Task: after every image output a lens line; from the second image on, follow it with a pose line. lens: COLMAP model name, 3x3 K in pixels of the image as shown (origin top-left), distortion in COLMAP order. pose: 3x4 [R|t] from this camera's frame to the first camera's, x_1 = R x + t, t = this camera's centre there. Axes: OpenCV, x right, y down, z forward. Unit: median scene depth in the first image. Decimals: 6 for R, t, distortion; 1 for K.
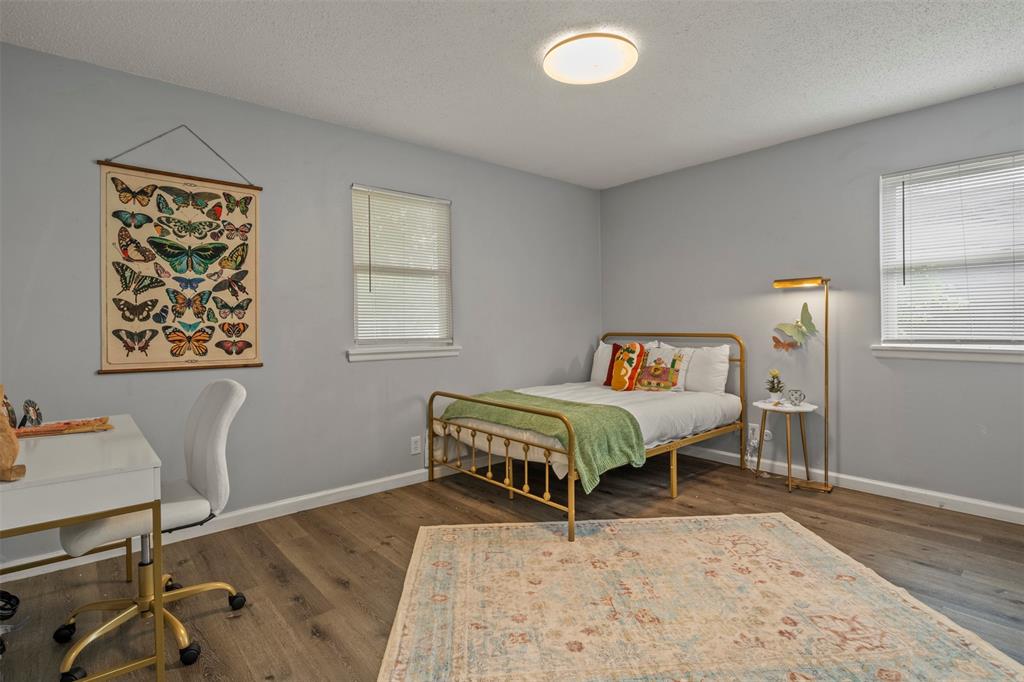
lens RADIAL K [[514.2, 0, 509.6], [0, 514.2, 336.7], [0, 0, 1]] dist [-0.005326, -0.004187]
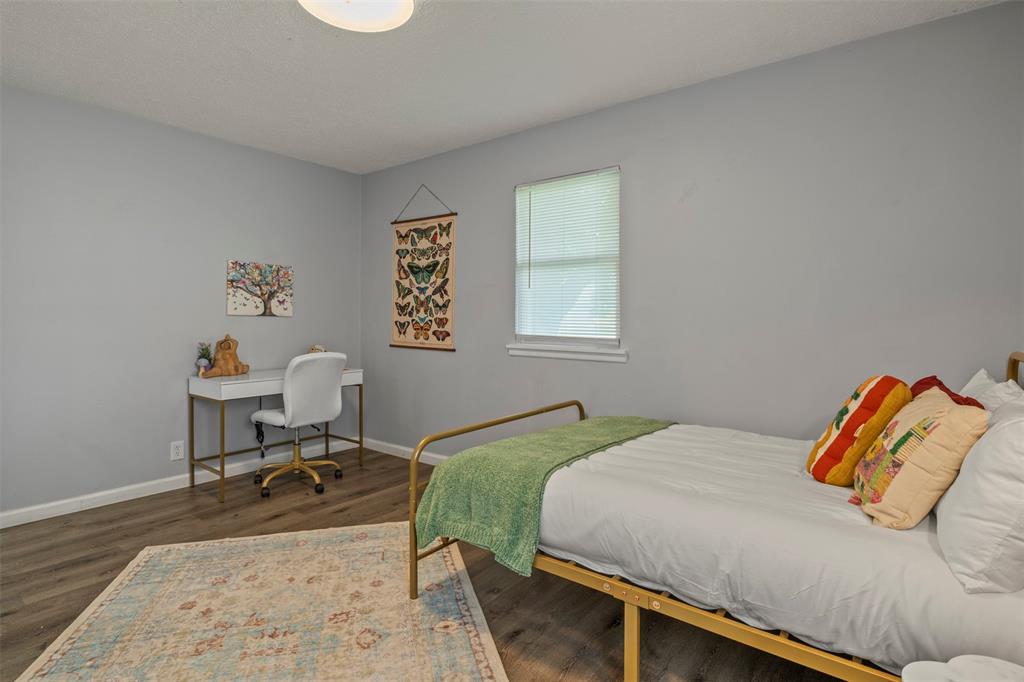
lens RADIAL K [[514.2, 0, 509.4], [0, 514.2, 334.2], [0, 0, 1]] dist [-0.005326, -0.004187]
pose [[0.192123, 0.039517, -0.980575, 0.888634], [-0.034394, 0.998846, 0.033515, -0.036617], [0.980768, 0.027287, 0.193260, 0.965044]]
